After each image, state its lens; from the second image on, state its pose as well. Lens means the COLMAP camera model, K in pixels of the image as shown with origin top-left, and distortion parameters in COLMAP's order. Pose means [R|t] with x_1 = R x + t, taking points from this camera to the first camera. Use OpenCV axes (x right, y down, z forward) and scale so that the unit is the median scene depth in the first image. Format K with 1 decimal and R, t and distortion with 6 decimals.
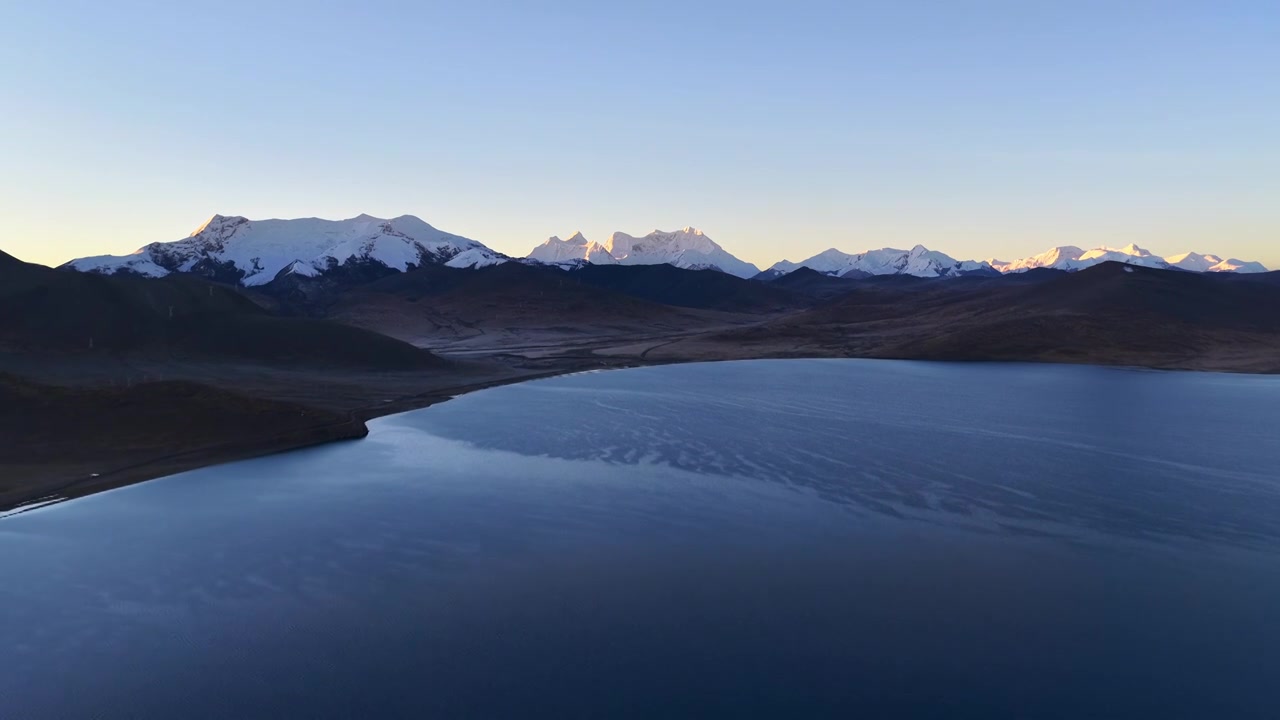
lens RADIAL K [[1100.6, 0, 640.0], [0, 1100.6, 360.0], [0, 0, 1]] dist [-0.012517, 0.059750]
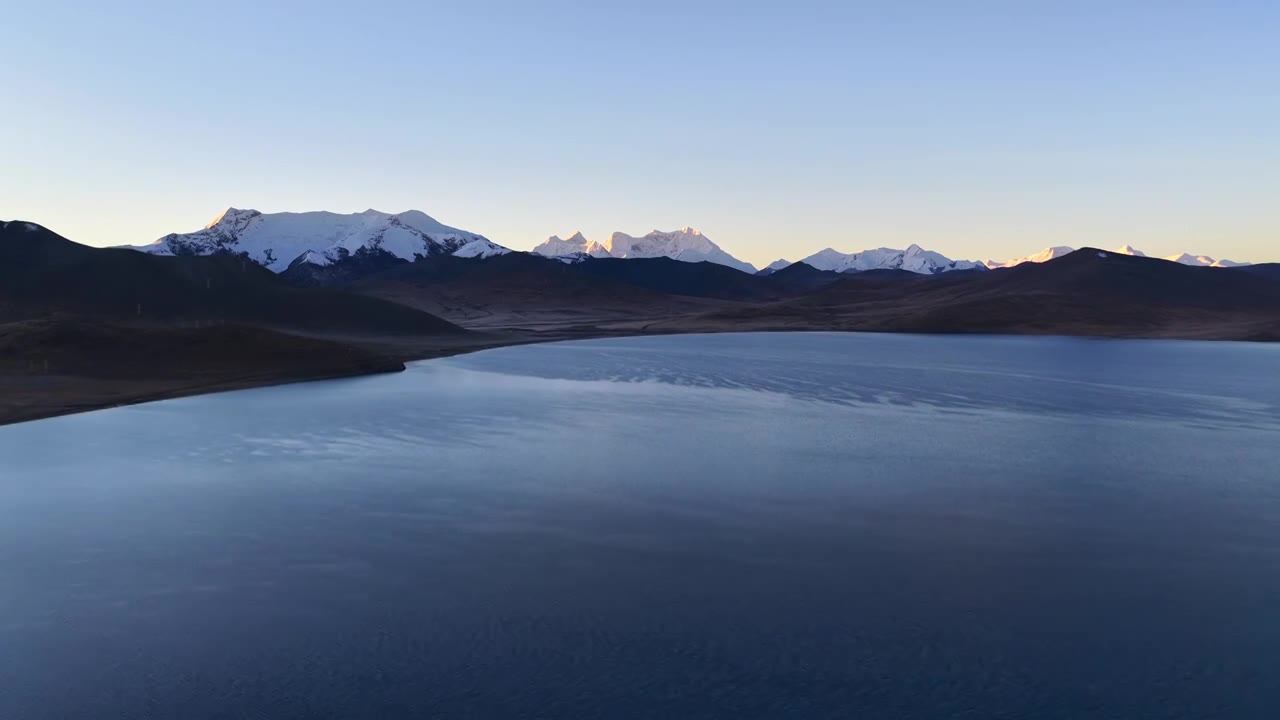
lens RADIAL K [[1100.6, 0, 640.0], [0, 1100.6, 360.0], [0, 0, 1]] dist [-0.012517, 0.059750]
pose [[0.999999, 0.000753, 0.001373, -0.000906], [-0.000749, 0.999994, -0.003304, 0.014998], [-0.001375, 0.003303, 0.999994, -0.037150]]
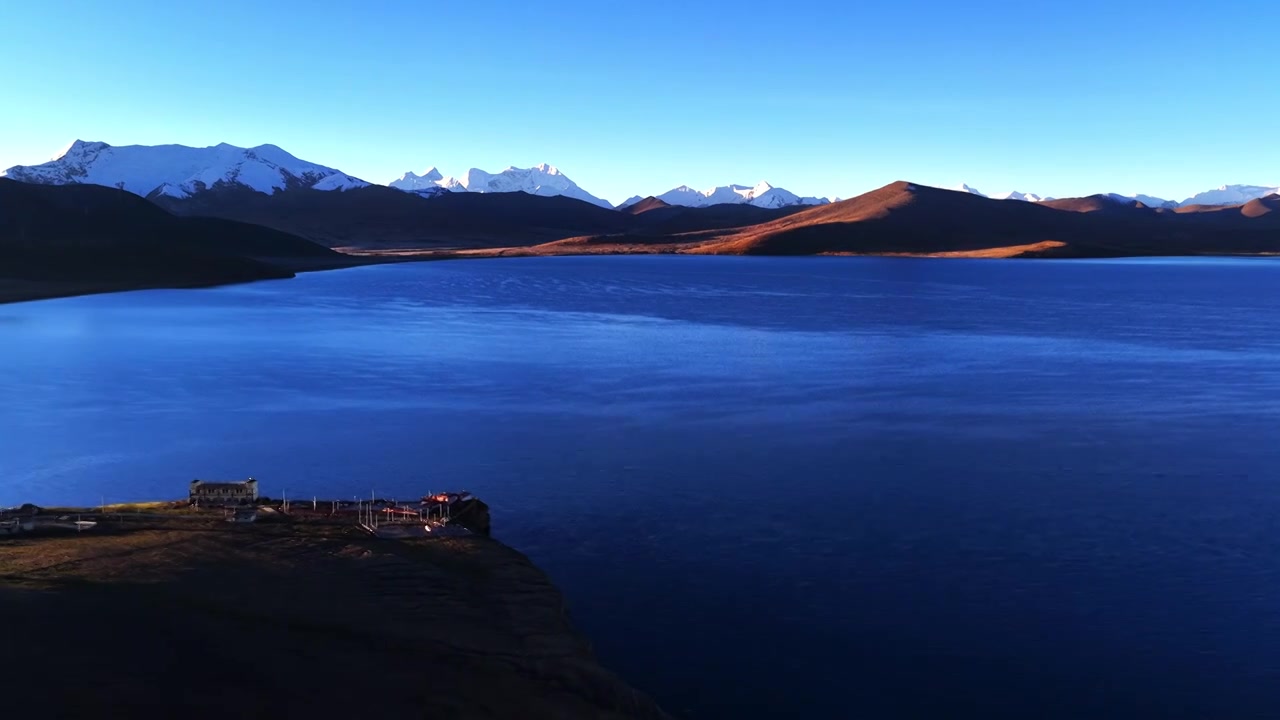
lens RADIAL K [[1100.6, 0, 640.0], [0, 1100.6, 360.0], [0, 0, 1]] dist [-0.012517, 0.059750]
pose [[0.991719, -0.017518, 0.127230, -0.000058], [0.010853, 0.998541, 0.052892, 0.025125], [-0.127971, -0.051073, 0.990462, -0.097842]]
